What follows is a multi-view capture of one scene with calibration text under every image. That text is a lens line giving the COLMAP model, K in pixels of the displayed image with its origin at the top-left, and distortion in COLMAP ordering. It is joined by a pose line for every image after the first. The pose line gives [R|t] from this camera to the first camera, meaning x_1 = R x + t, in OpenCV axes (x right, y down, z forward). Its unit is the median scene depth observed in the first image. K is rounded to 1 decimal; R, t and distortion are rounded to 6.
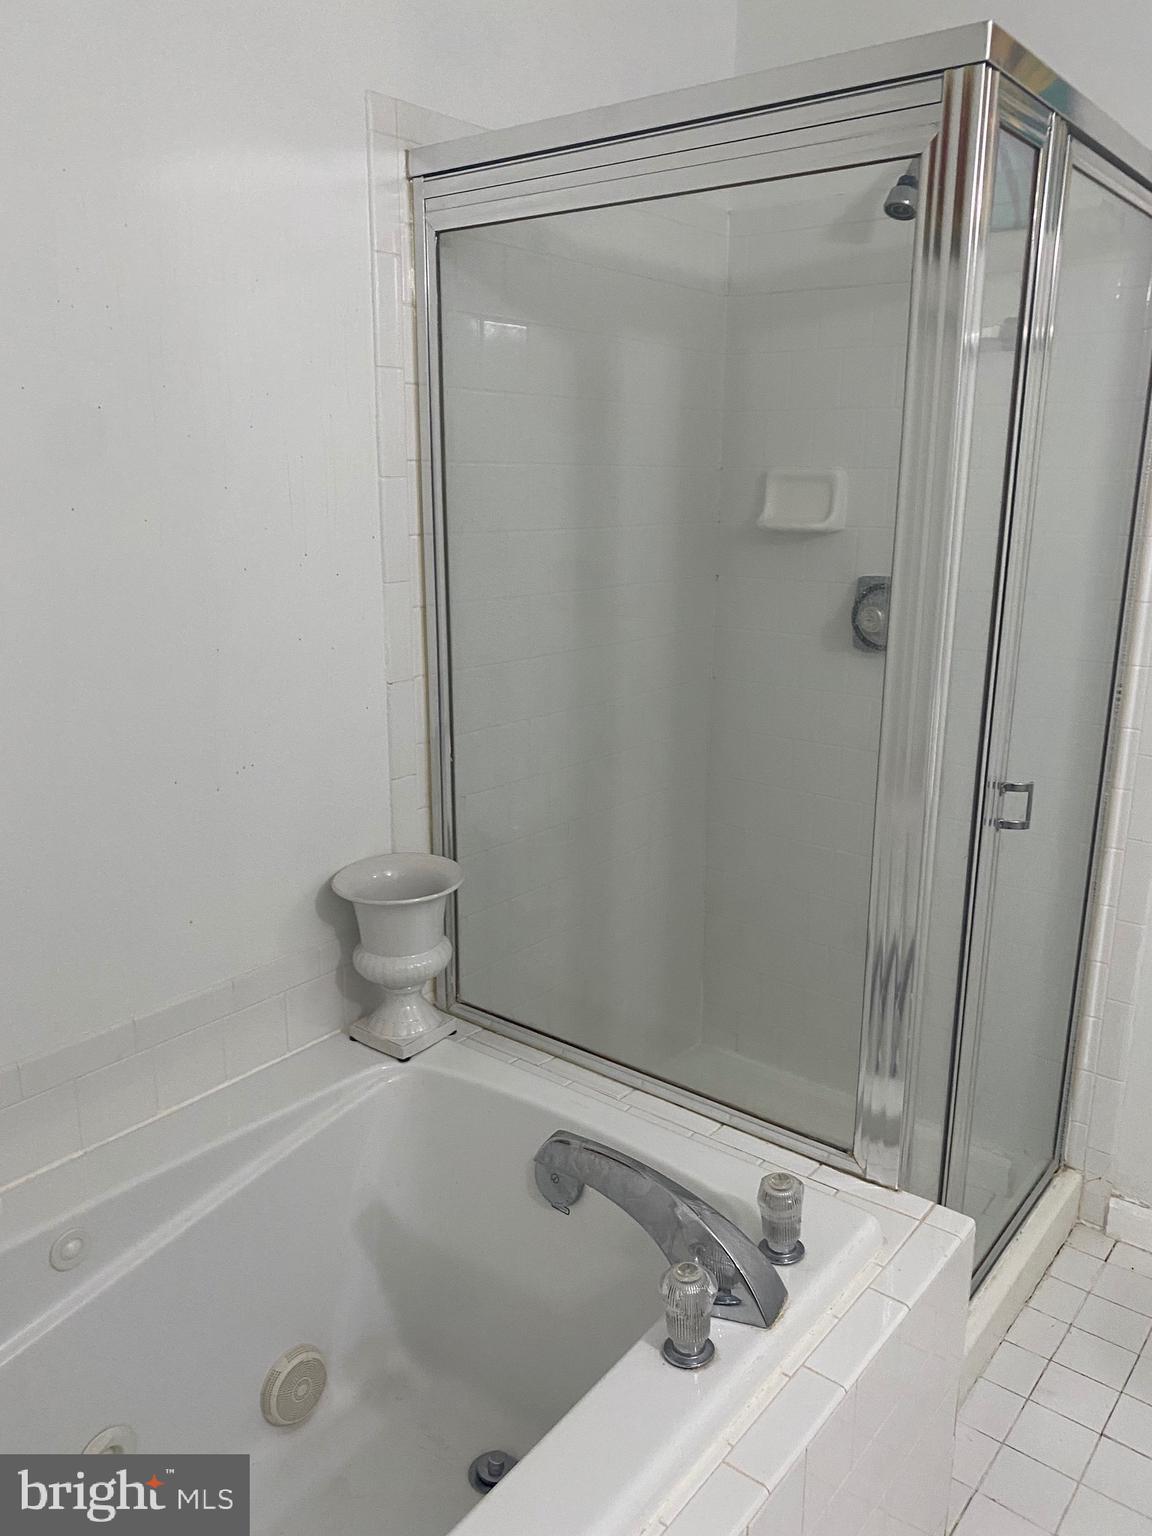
lens RADIAL K [[1169.0, 0, 600.4], [0, 1169.0, 767.8], [0, 0, 1]] dist [0.041867, -0.051415]
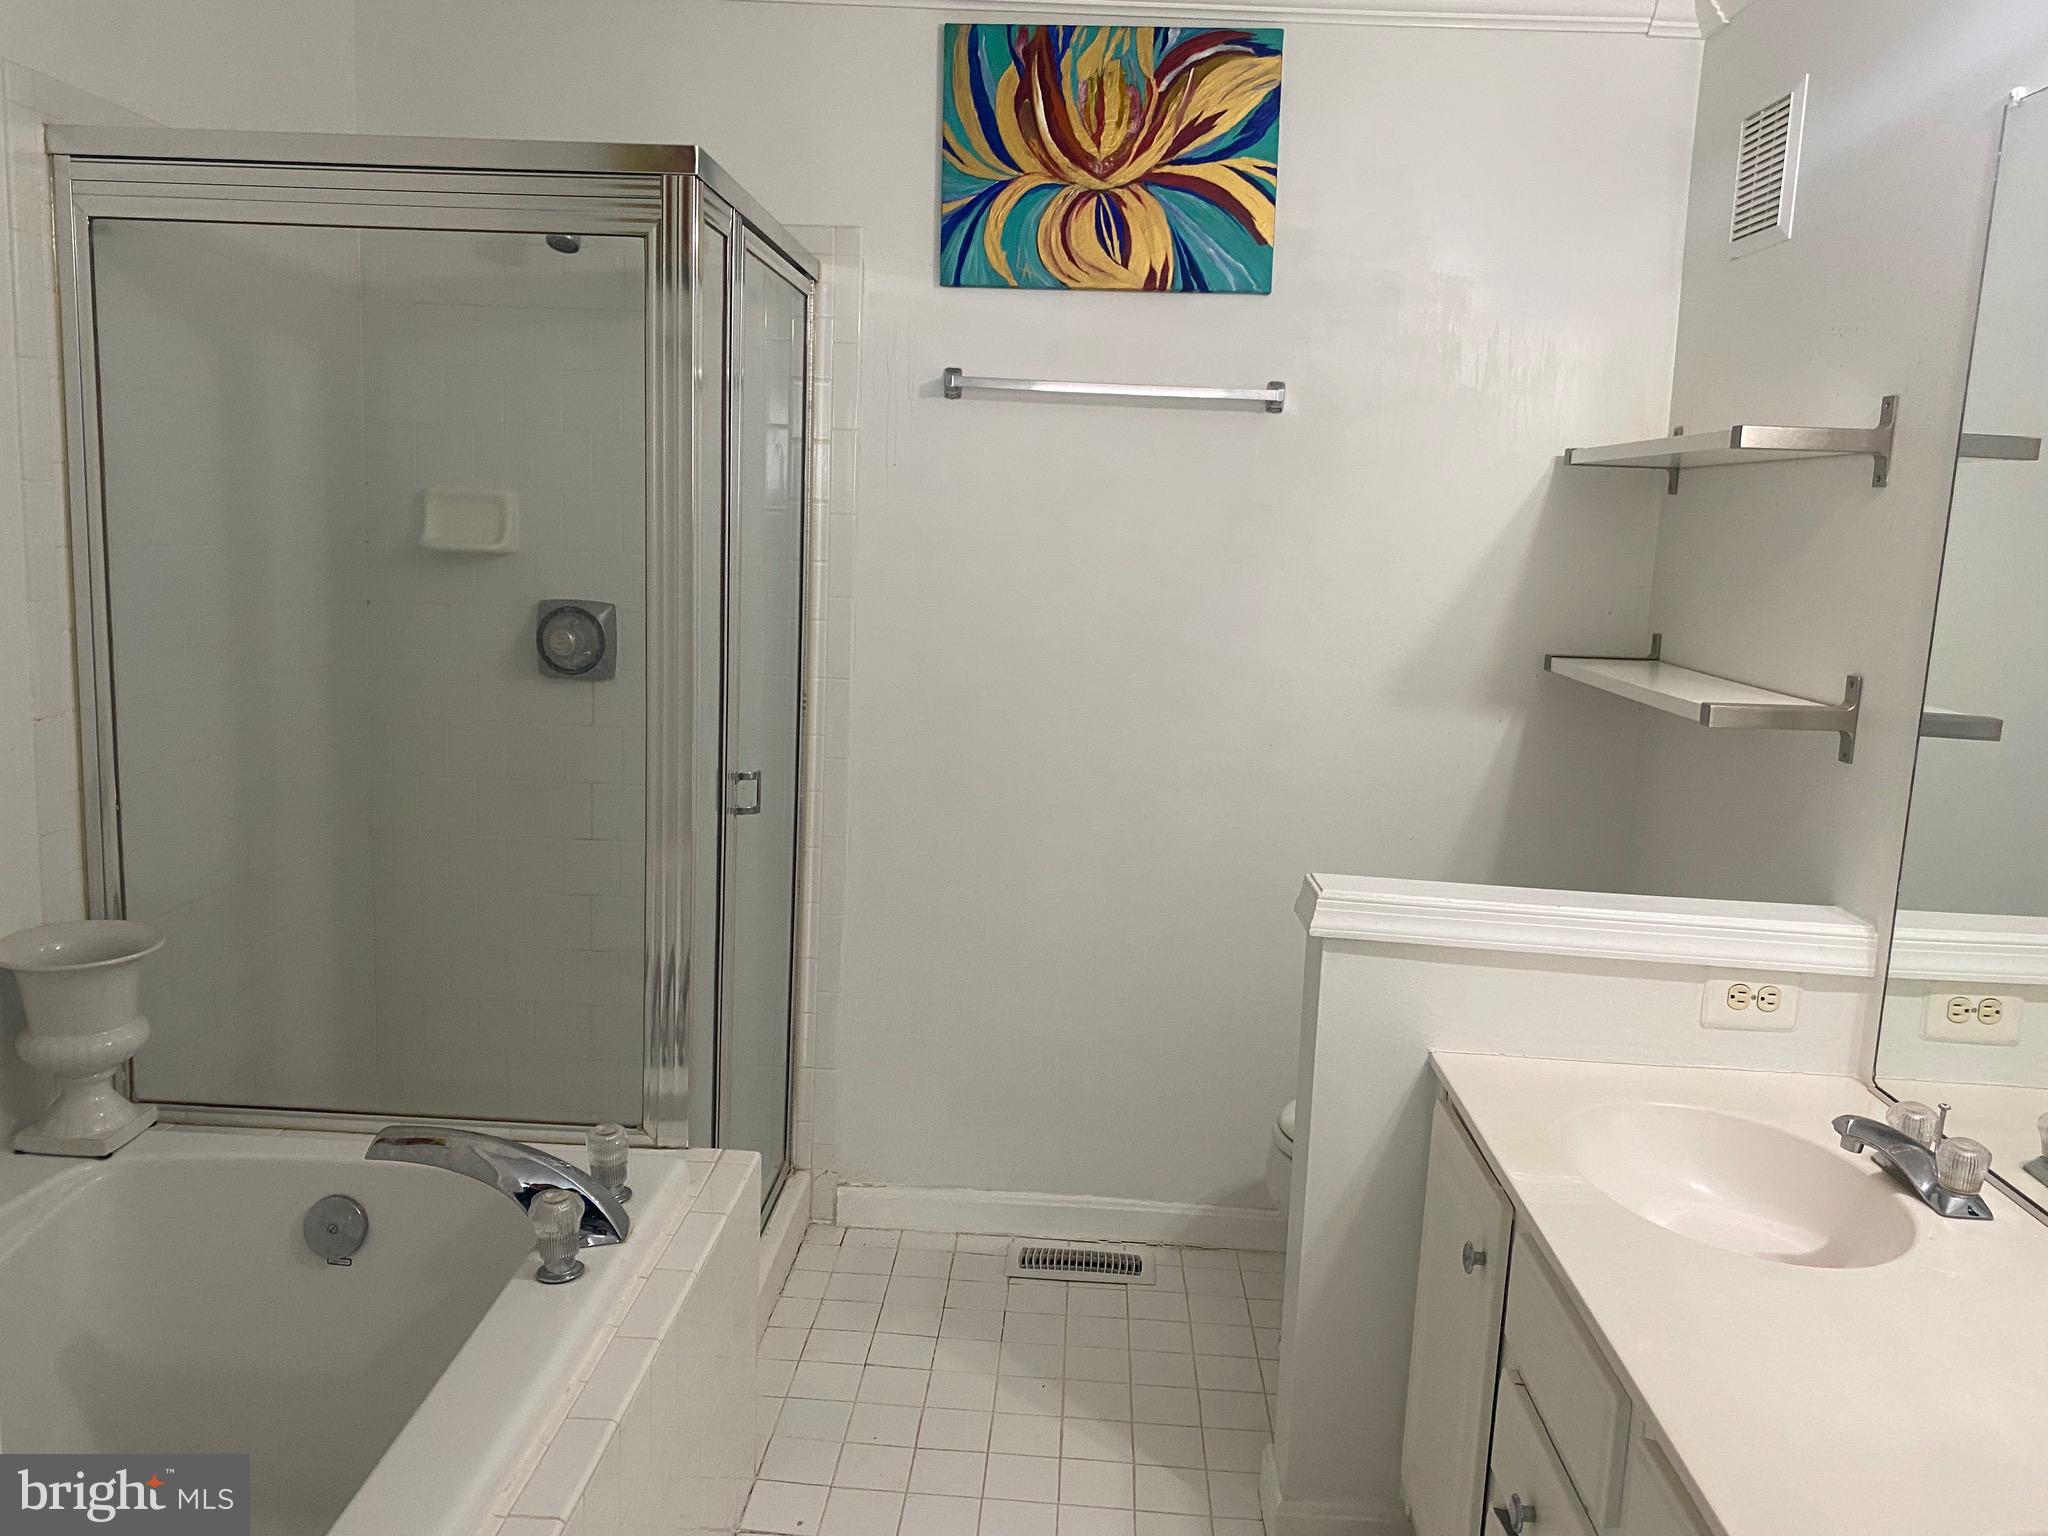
lens RADIAL K [[1558.6, 0, 1020.4], [0, 1558.6, 764.4], [0, 0, 1]] dist [0.041867, -0.051415]
pose [[0.816752, -0.066373, 0.573159, -0.264655], [0.111720, 0.992755, -0.044238, 0.093553], [-0.566070, 0.100165, 0.818249, -0.340660]]
